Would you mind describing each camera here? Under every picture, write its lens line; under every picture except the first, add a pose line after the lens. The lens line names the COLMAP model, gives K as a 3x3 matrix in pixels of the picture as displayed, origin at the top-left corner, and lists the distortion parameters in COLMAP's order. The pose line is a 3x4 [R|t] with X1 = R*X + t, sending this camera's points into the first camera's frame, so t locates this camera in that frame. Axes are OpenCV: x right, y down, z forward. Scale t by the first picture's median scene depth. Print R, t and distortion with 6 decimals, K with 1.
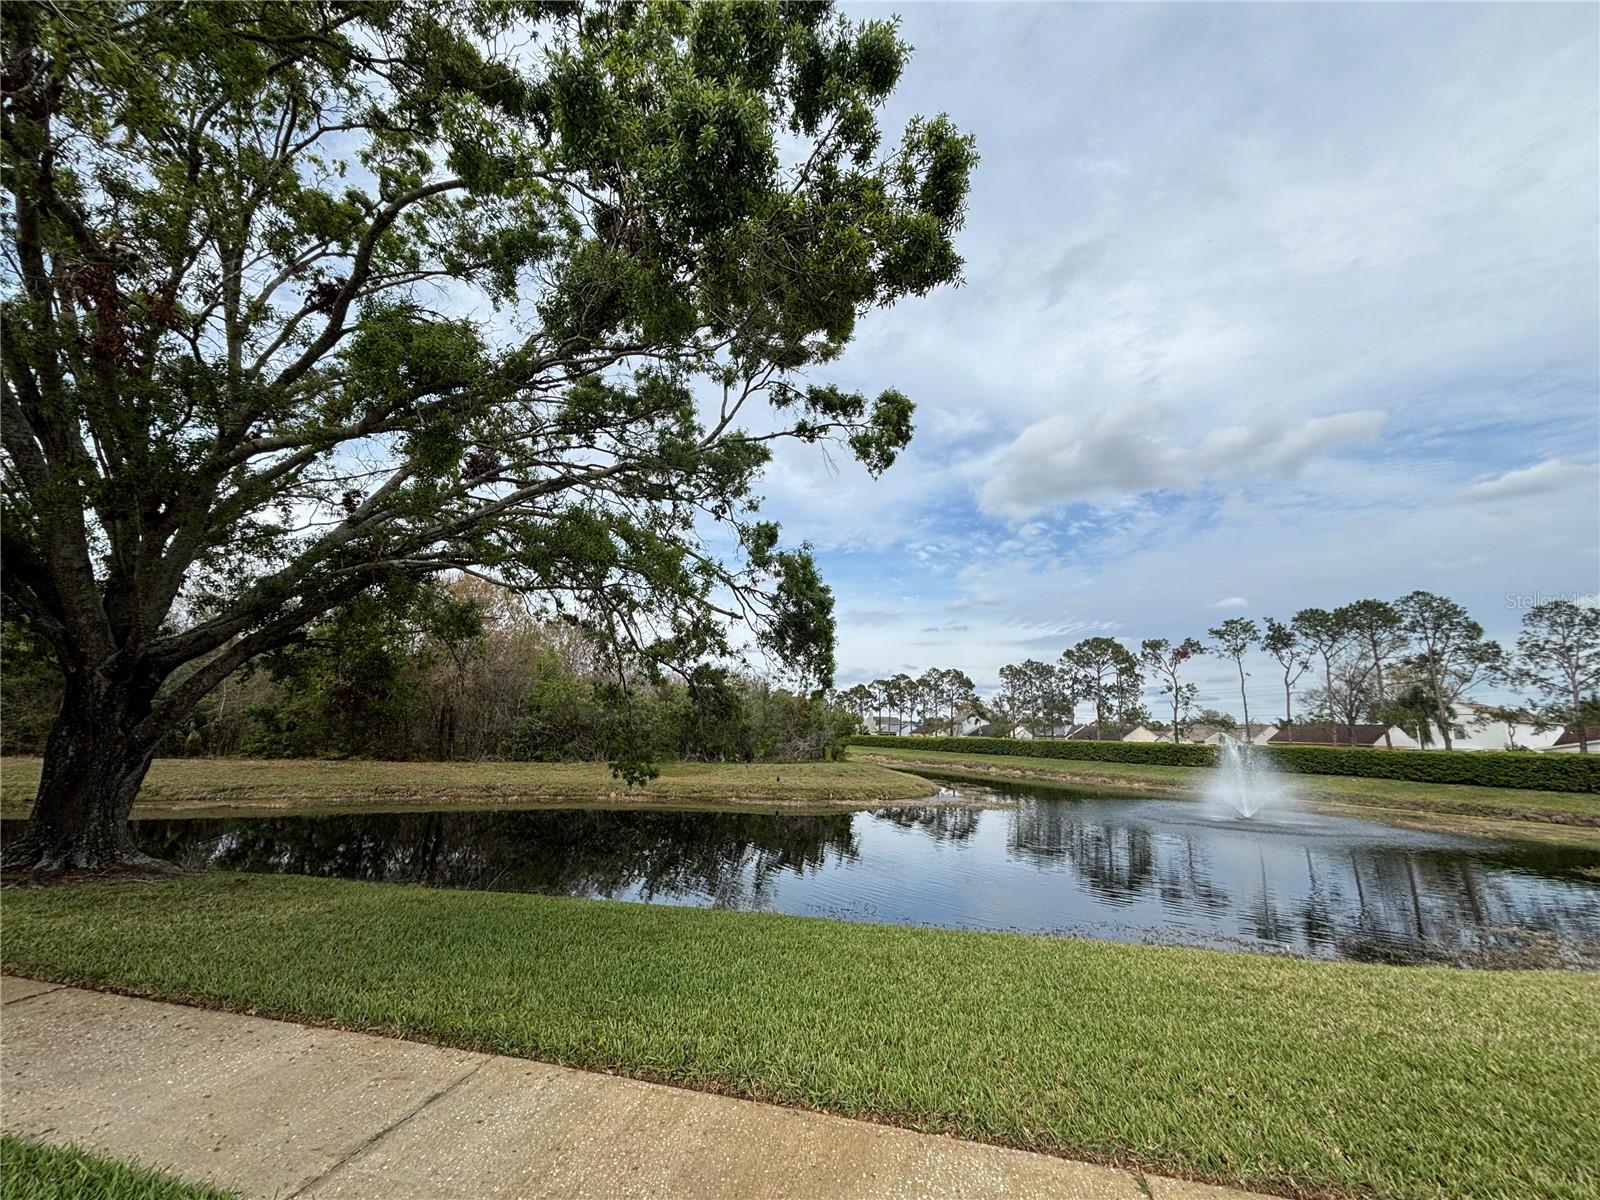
lens RADIAL K [[636.7, 0, 800.1], [0, 636.7, 604.4], [0, 0, 1]] dist [0.000906, 0.000399]
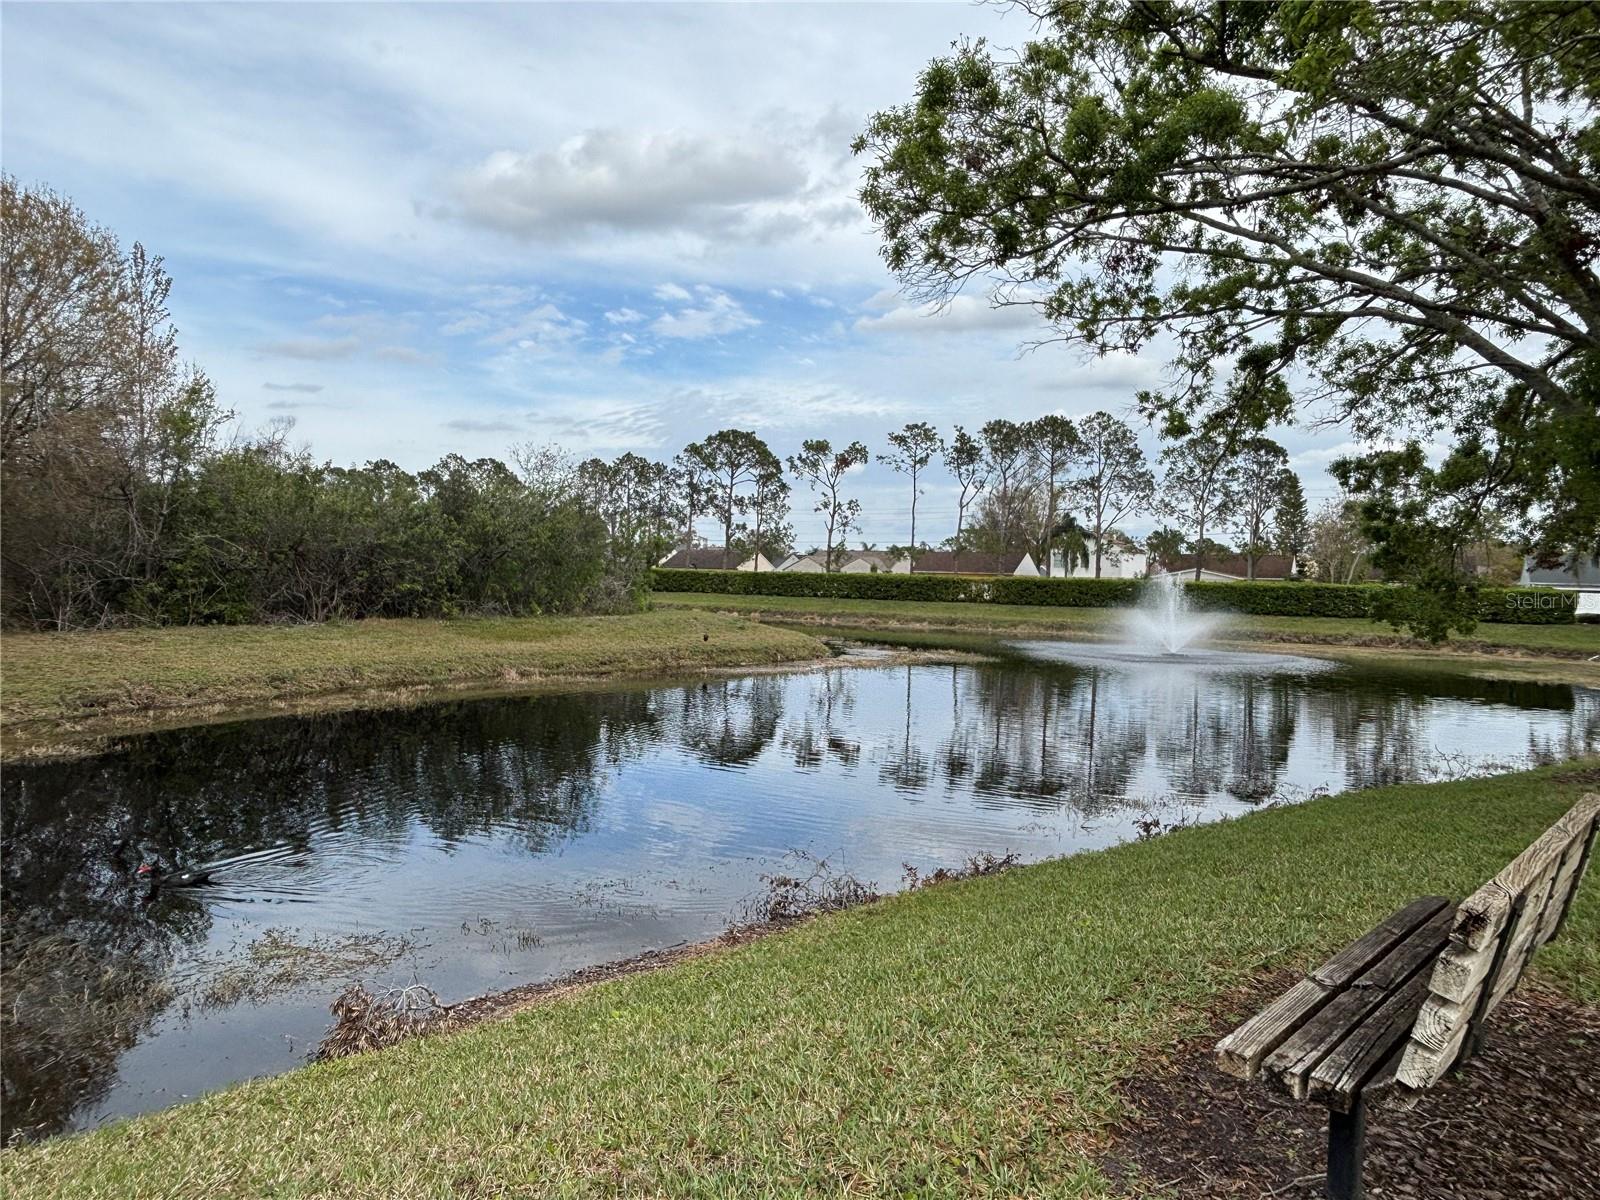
lens RADIAL K [[1016.1, 0, 795.6], [0, 1016.1, 601.0], [0, 0, 1]] dist [0.012017, 0.000429]
pose [[0.792721, -0.025454, 0.609053, -0.233267], [-0.122087, 0.972255, 0.199537, 0.003973], [-0.597234, -0.232534, 0.767619, 0.050202]]
